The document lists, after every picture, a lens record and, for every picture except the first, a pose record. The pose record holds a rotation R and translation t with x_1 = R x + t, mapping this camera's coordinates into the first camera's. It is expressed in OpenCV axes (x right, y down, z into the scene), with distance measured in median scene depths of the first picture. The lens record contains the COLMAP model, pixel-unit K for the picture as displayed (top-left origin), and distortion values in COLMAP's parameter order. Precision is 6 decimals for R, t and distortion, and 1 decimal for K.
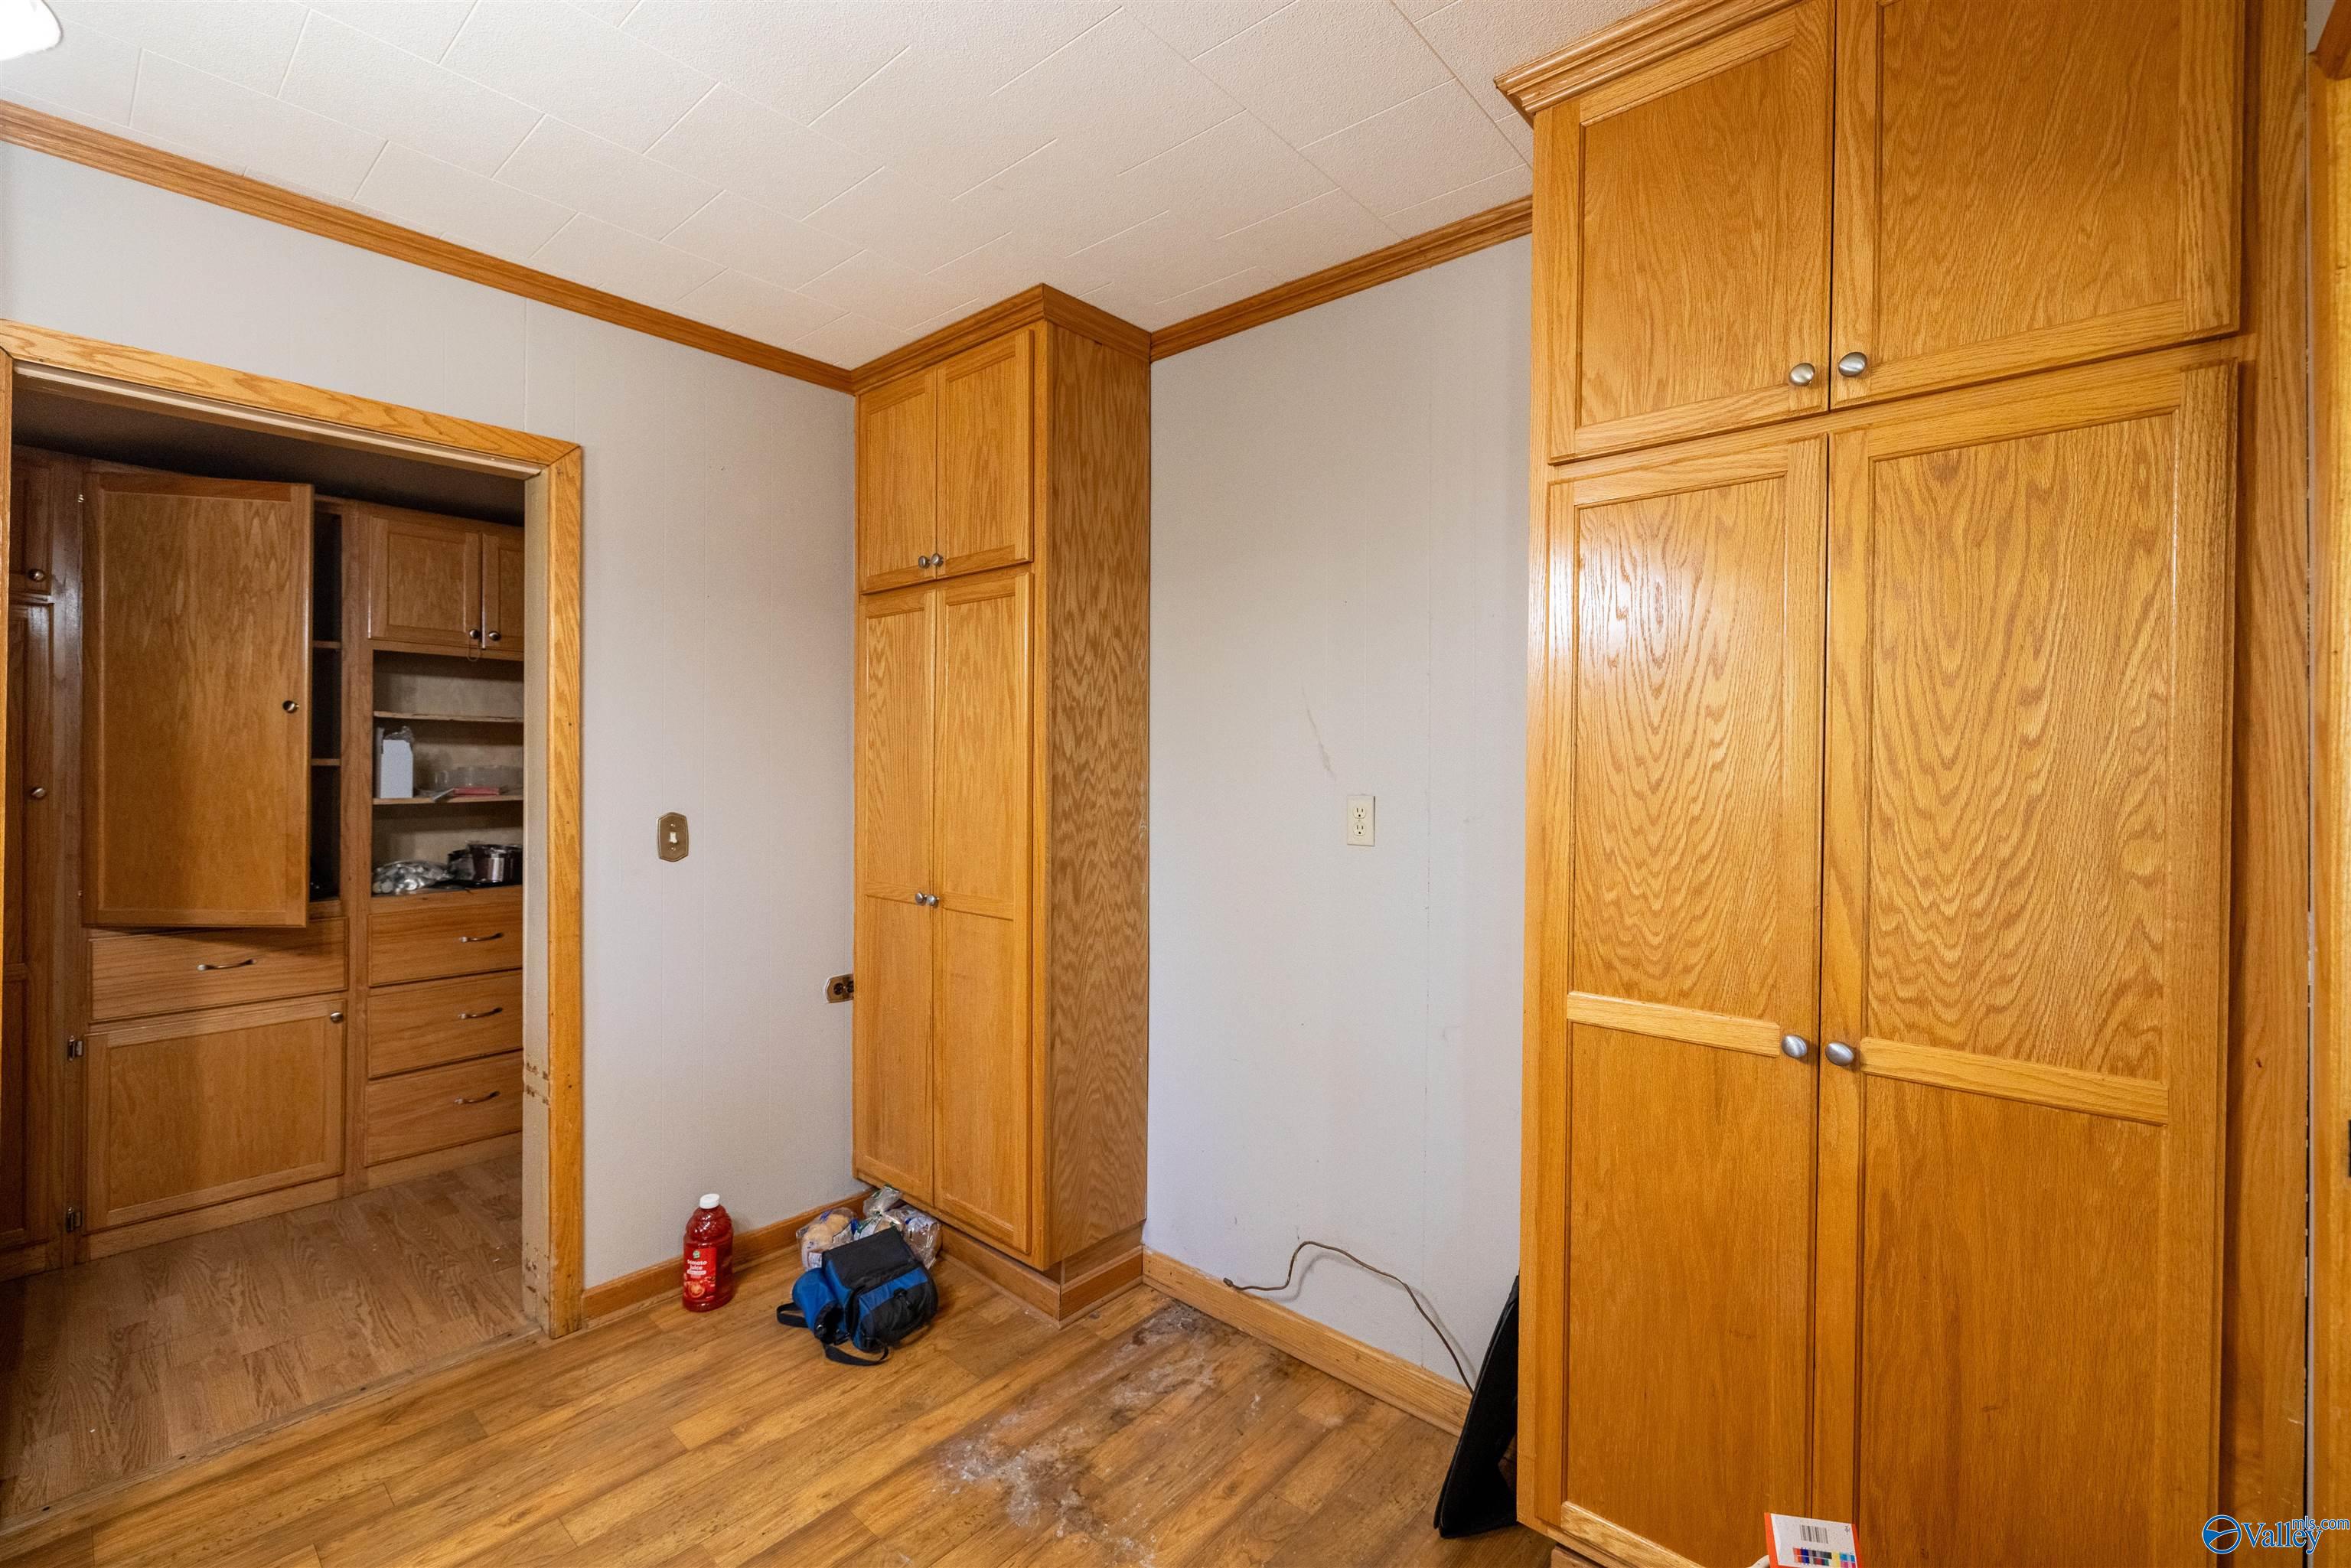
lens RADIAL K [[984.3, 0, 1169.8], [0, 984.3, 771.0], [0, 0, 1]] dist [-0.000076, 0.000777]
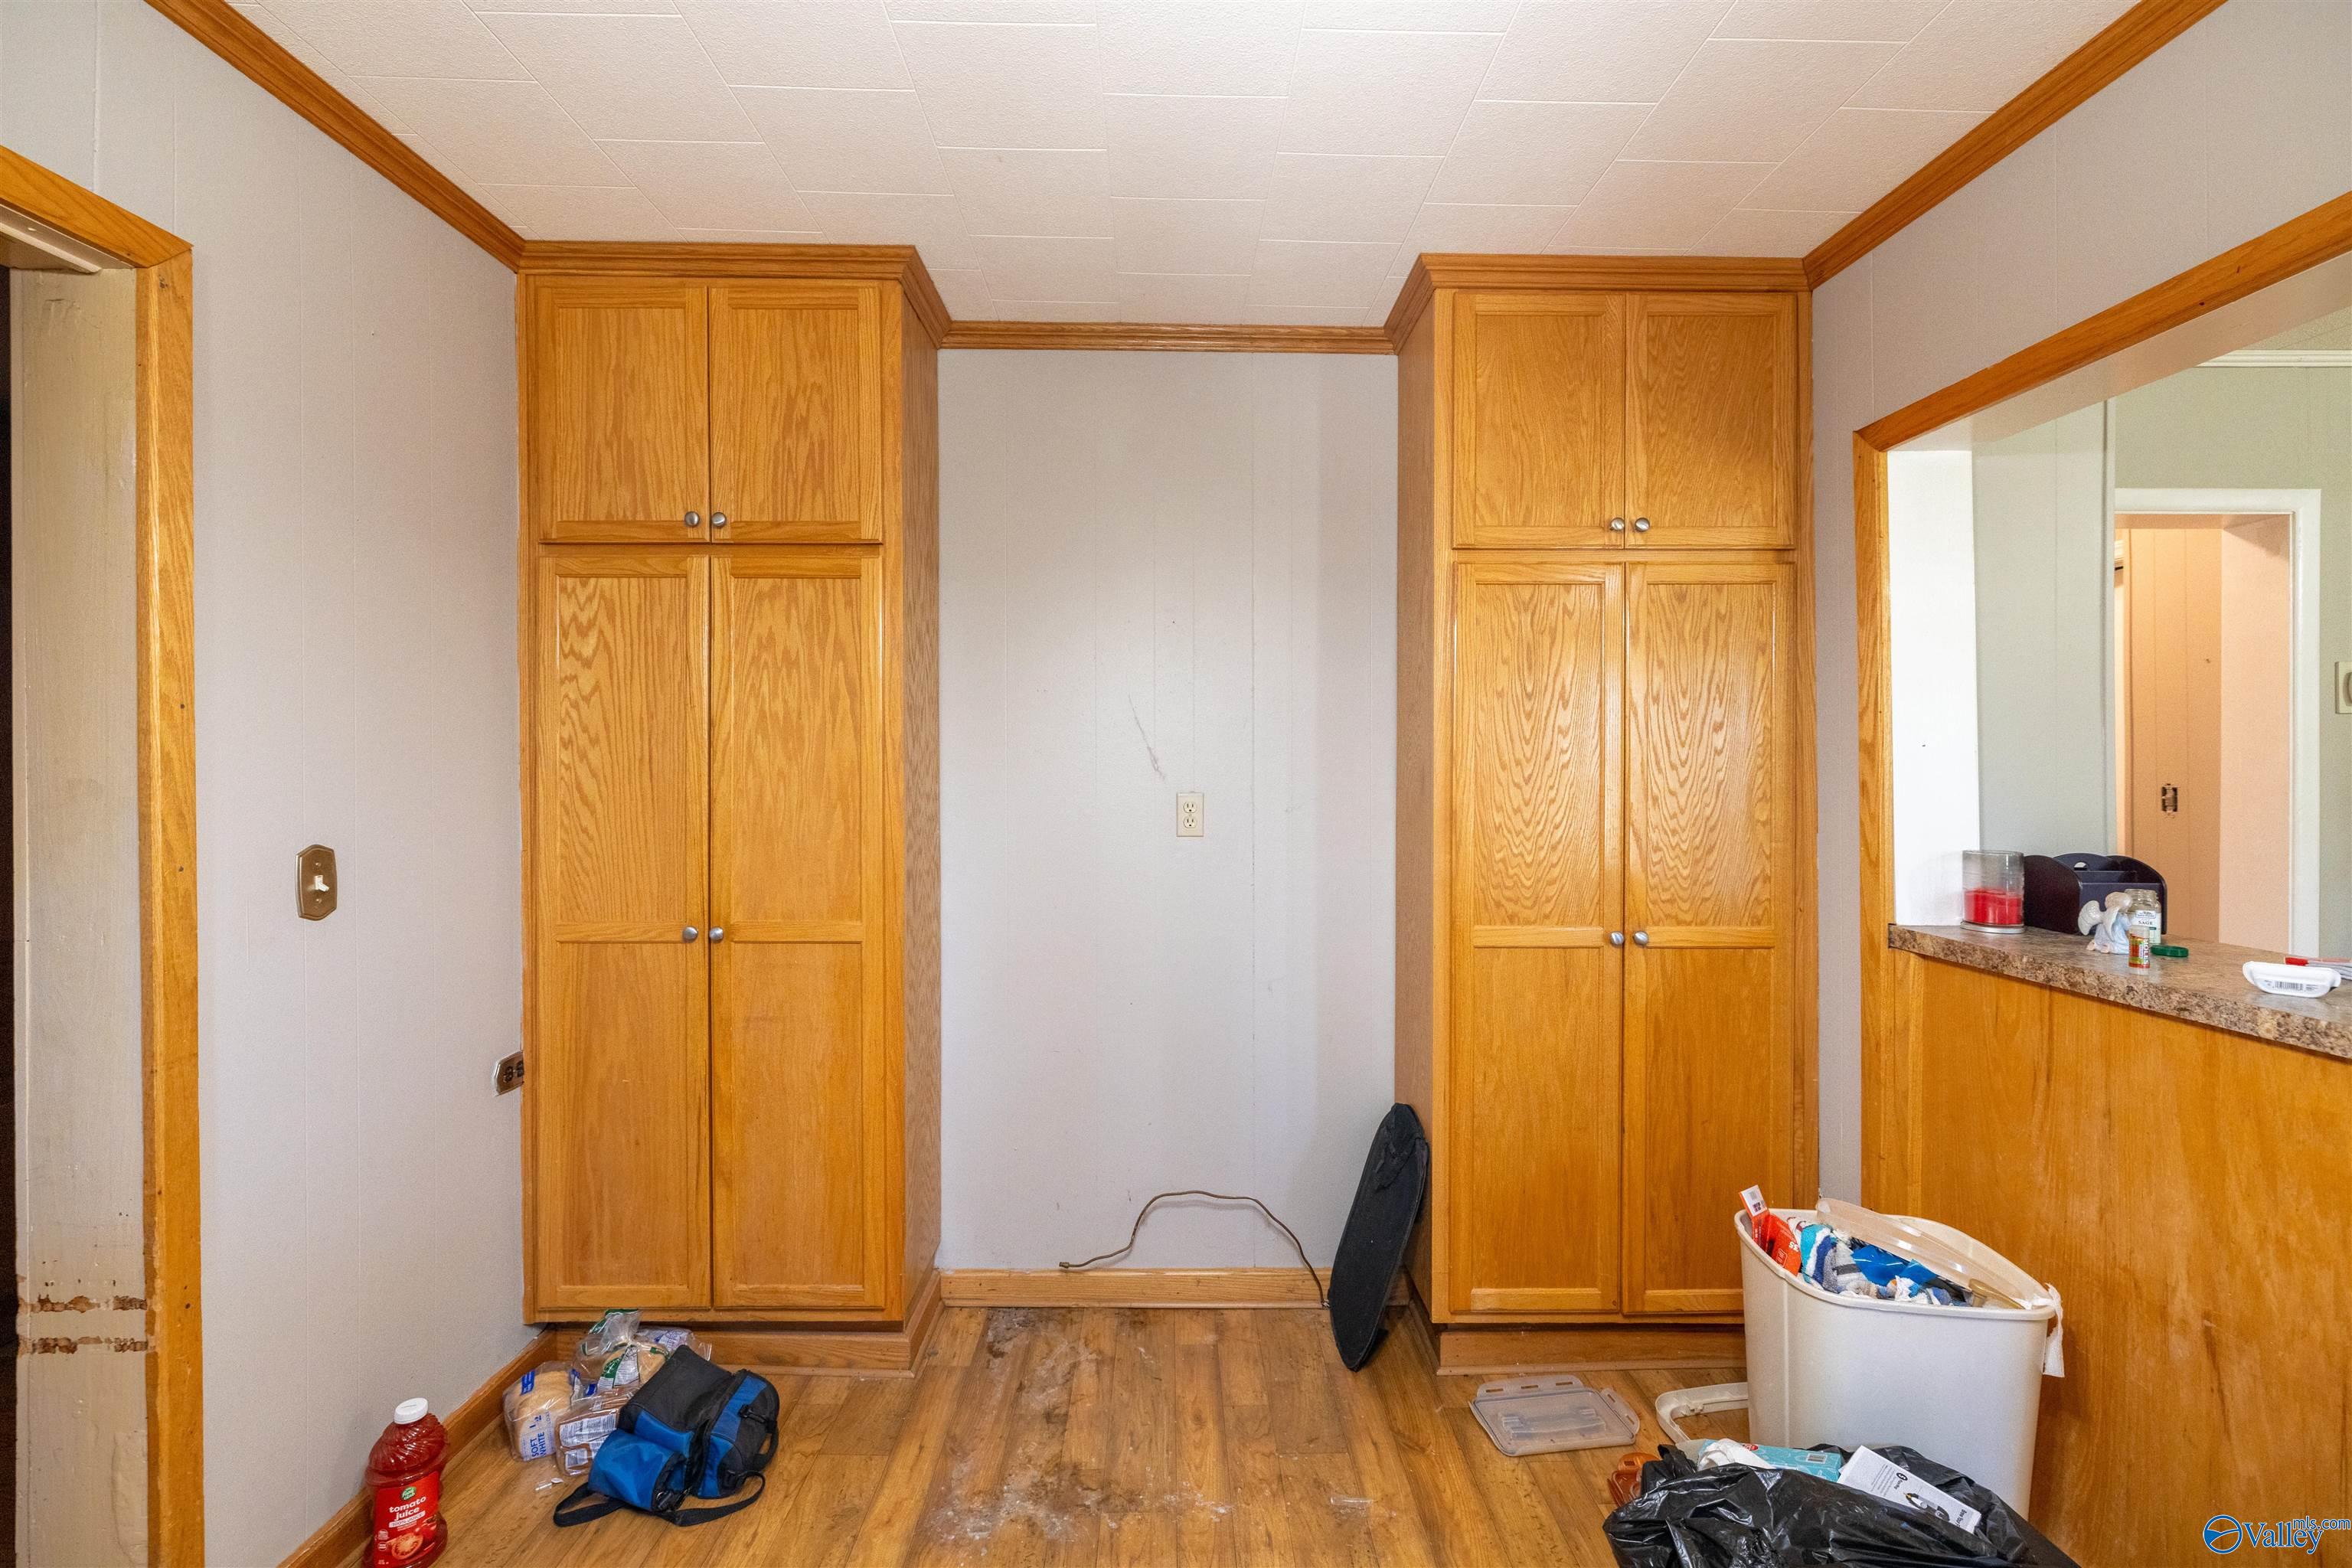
lens RADIAL K [[984.8, 0, 1170.3], [0, 984.8, 771.0], [0, 0, 1]] dist [-0.000076, 0.000777]
pose [[0.752519, -0.008911, 0.658511, -0.729198], [0.009112, 0.999954, 0.003119, -0.005421], [-0.658508, 0.003653, 0.752565, 0.194326]]
